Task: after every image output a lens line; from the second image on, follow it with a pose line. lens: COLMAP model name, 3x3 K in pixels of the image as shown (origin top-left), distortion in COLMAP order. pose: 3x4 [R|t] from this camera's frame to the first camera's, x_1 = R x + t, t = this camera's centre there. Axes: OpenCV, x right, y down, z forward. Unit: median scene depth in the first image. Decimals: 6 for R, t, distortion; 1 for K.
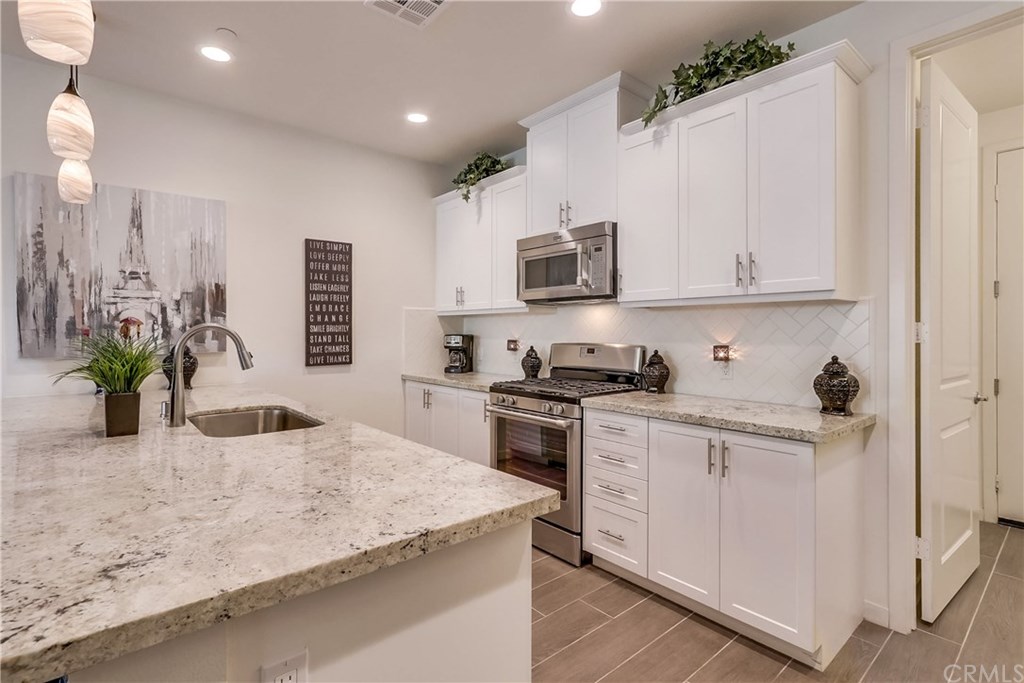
lens RADIAL K [[487.7, 0, 490.3], [0, 487.7, 332.8], [0, 0, 1]] dist [0.000646, 0.000618]
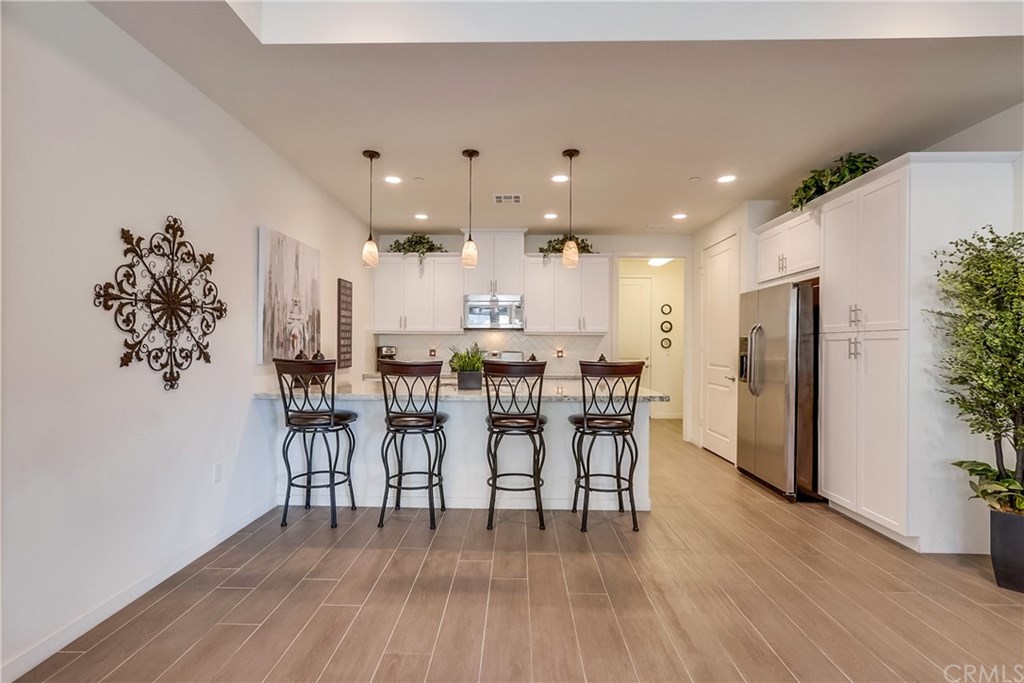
lens RADIAL K [[479.5, 0, 501.2], [0, 479.5, 348.0], [0, 0, 1]] dist [0.003241, 0.001126]
pose [[0.655655, -0.000247, 0.755061, -1.386348], [-0.003785, 0.999986, 0.003613, 0.002169], [-0.755051, -0.005227, 0.655645, -0.329213]]
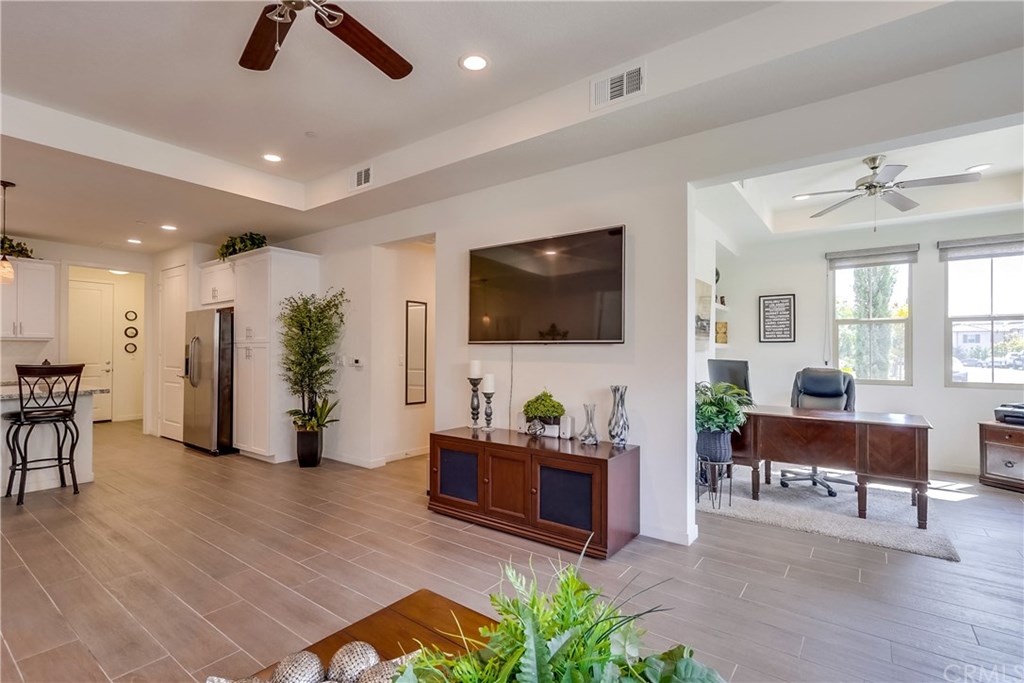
lens RADIAL K [[479.5, 0, 501.2], [0, 479.5, 348.0], [0, 0, 1]] dist [0.003241, 0.001126]
pose [[-0.237724, 0.004657, 0.971322, -2.102002], [-0.002253, 0.999983, -0.005346, -0.008154], [-0.971330, -0.003460, -0.237709, -0.762235]]
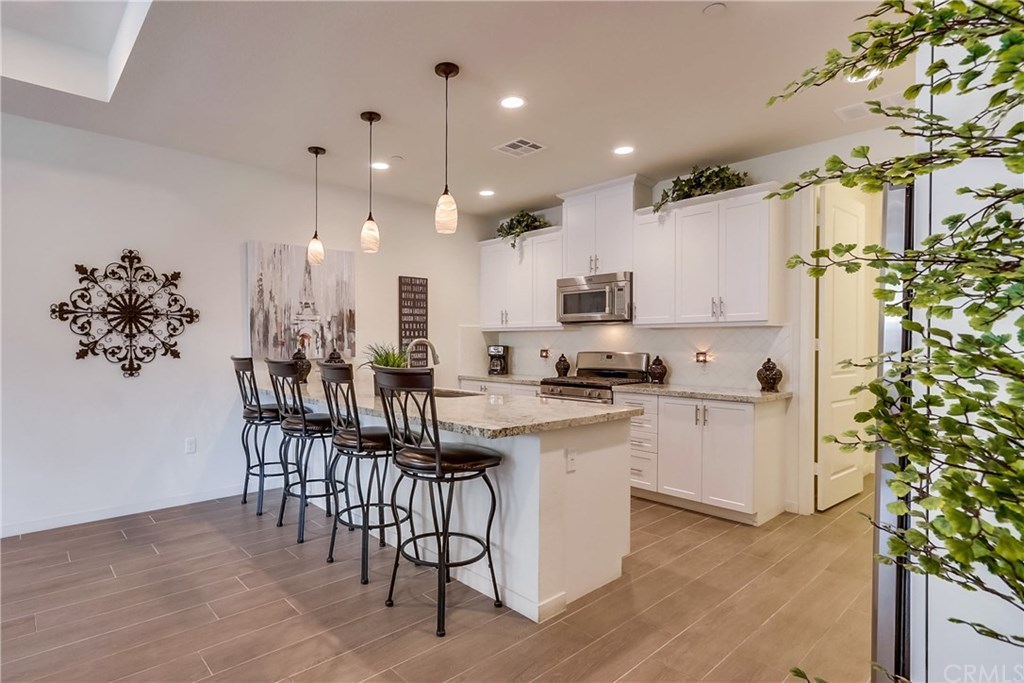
lens RADIAL K [[523.0, 0, 441.3], [0, 523.0, 348.5], [0, 0, 1]] dist [0.004043, 0.000386]
pose [[0.999985, 0.002170, 0.004981, -0.330744], [-0.002209, 0.999968, 0.007660, 0.001507], [-0.004964, -0.007671, 0.999958, -0.606570]]
